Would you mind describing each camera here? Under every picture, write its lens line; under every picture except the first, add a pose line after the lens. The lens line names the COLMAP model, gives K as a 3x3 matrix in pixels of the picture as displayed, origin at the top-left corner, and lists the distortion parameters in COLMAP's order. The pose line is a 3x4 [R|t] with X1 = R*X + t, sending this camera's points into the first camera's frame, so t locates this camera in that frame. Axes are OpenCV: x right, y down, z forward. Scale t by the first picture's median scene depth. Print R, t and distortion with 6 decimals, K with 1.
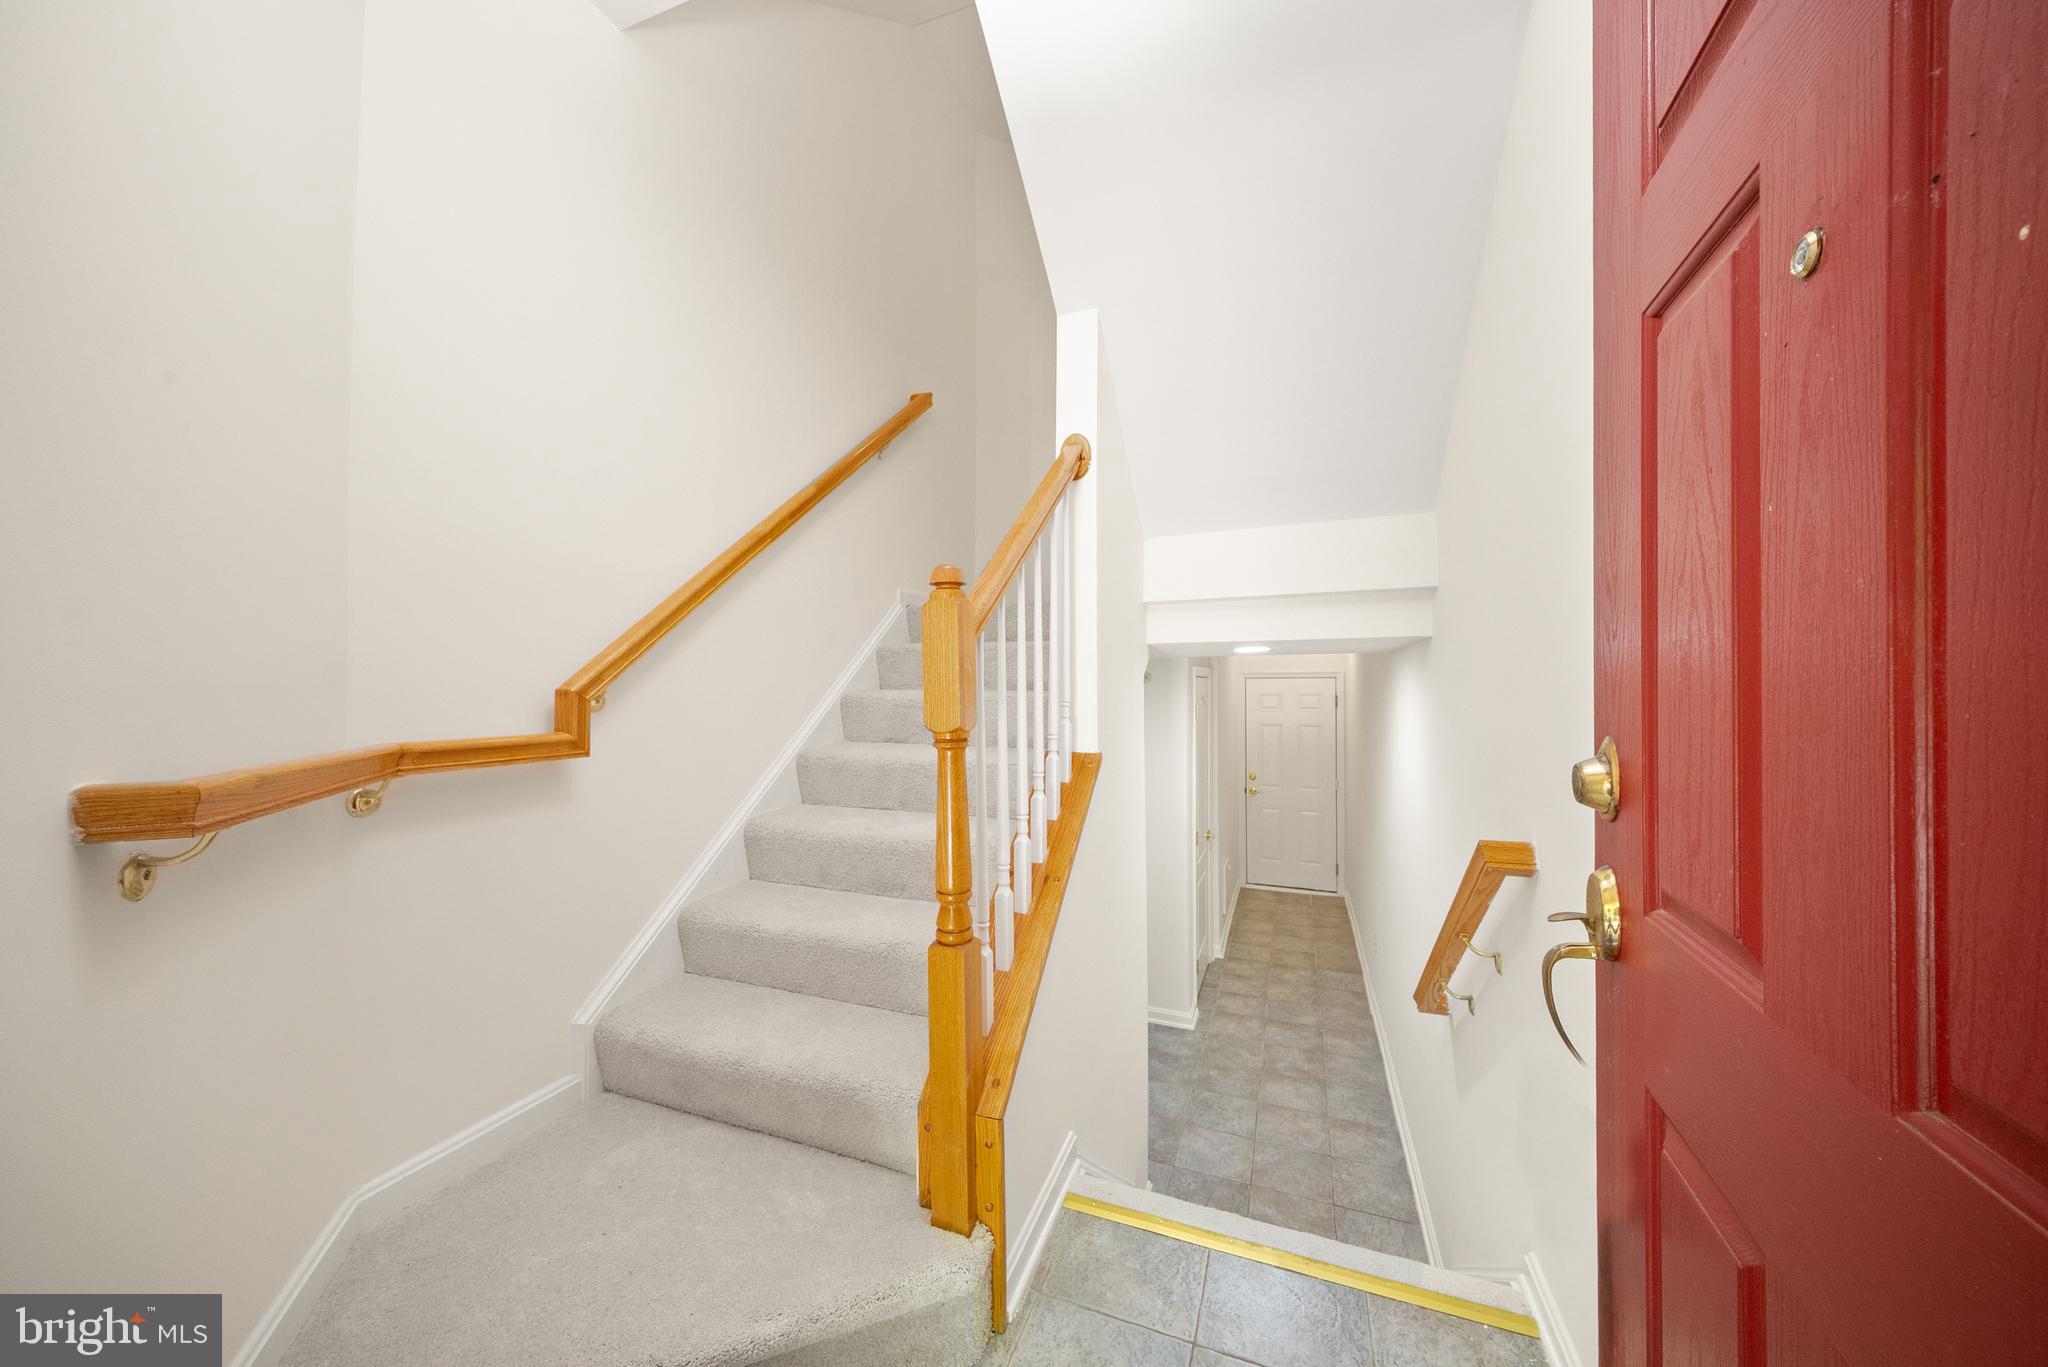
lens RADIAL K [[722.3, 0, 1012.8], [0, 722.3, 677.9], [0, 0, 1]] dist [0.002217, -0.000918]
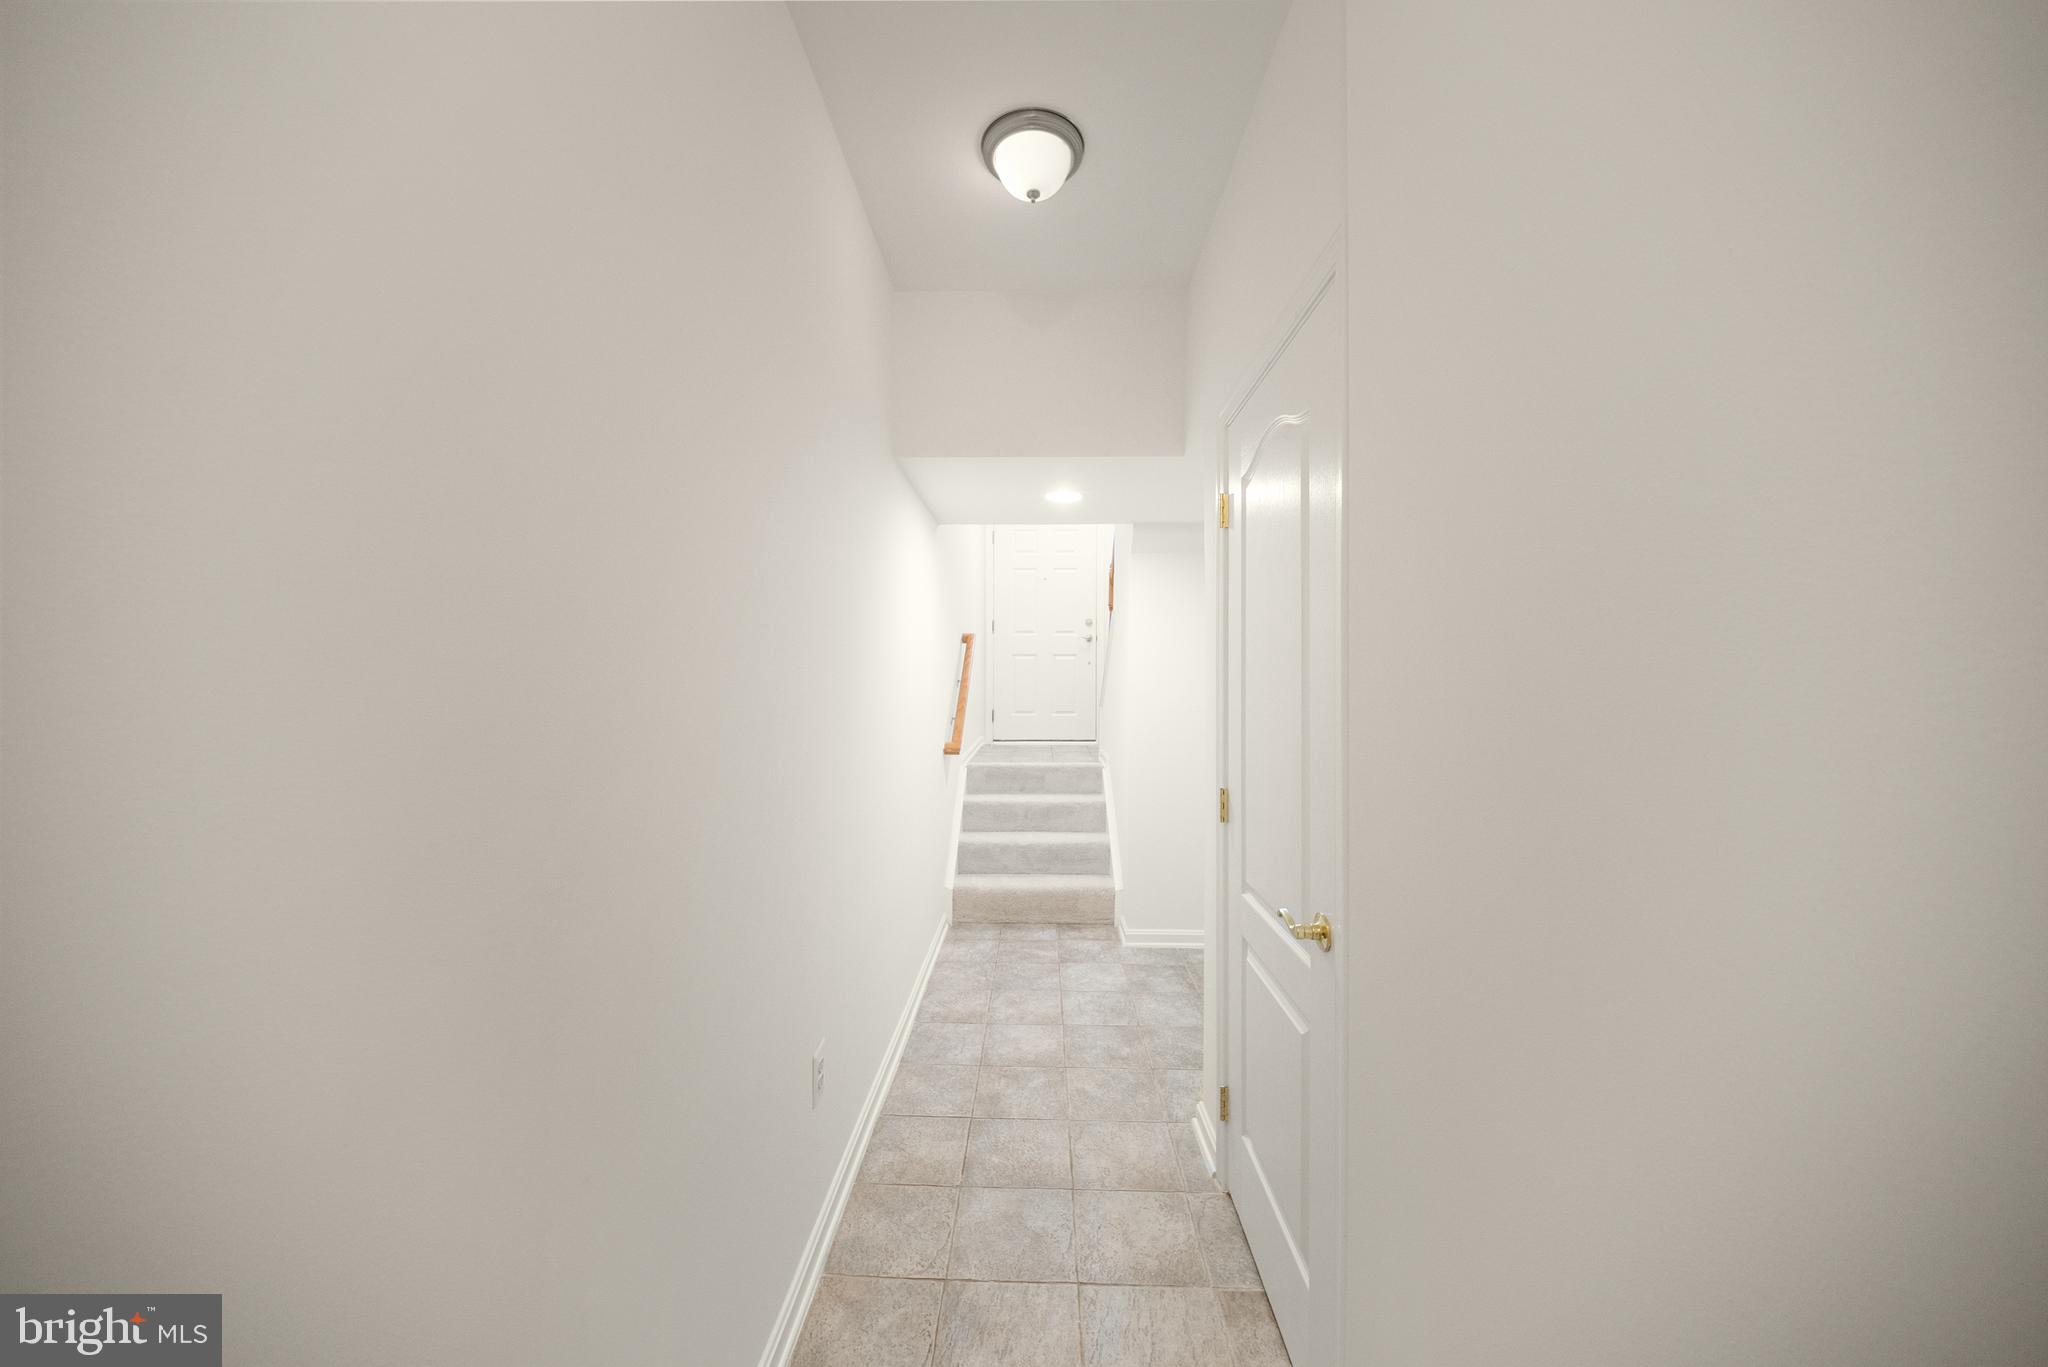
lens RADIAL K [[722.3, 0, 1026.4], [0, 722.3, 681.0], [0, 0, 1]] dist [0.002217, -0.000918]
pose [[-0.938670, -0.005657, -0.344770, 0.480660], [-0.008550, 0.999940, 0.006872, 0.134350], [0.344710, 0.009398, -0.938662, 1.268369]]
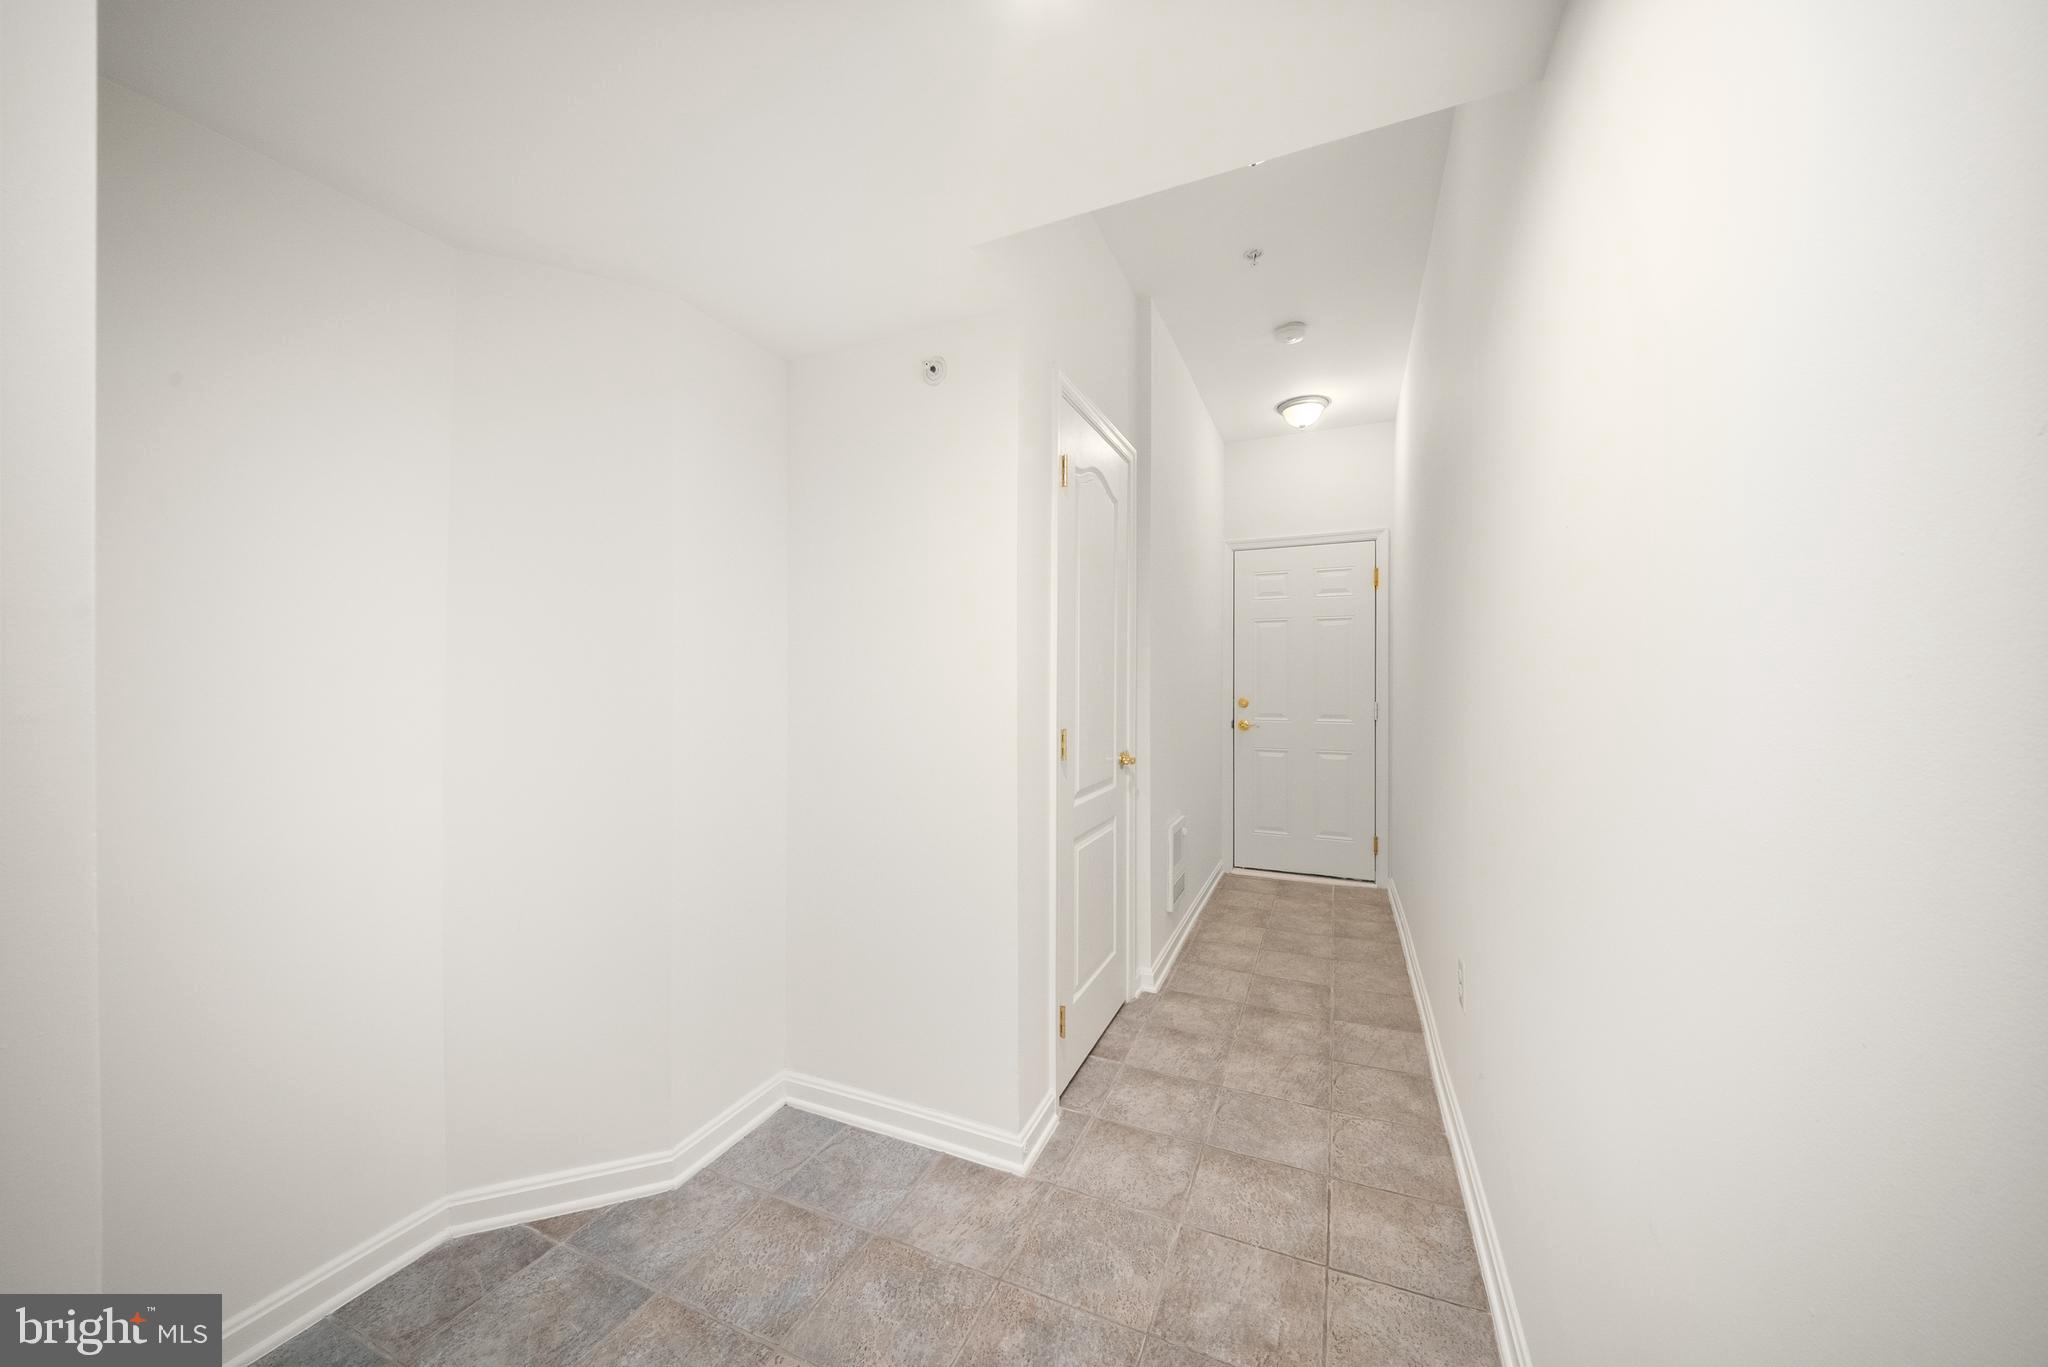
lens RADIAL K [[722.3, 0, 1030.9], [0, 722.3, 672.4], [0, 0, 1]] dist [0.002217, -0.000918]
pose [[0.999501, 0.005971, -0.031010, 0.229945], [-0.006348, 0.999907, -0.012069, 0.170092], [0.030935, 0.012259, 0.999446, 0.495805]]
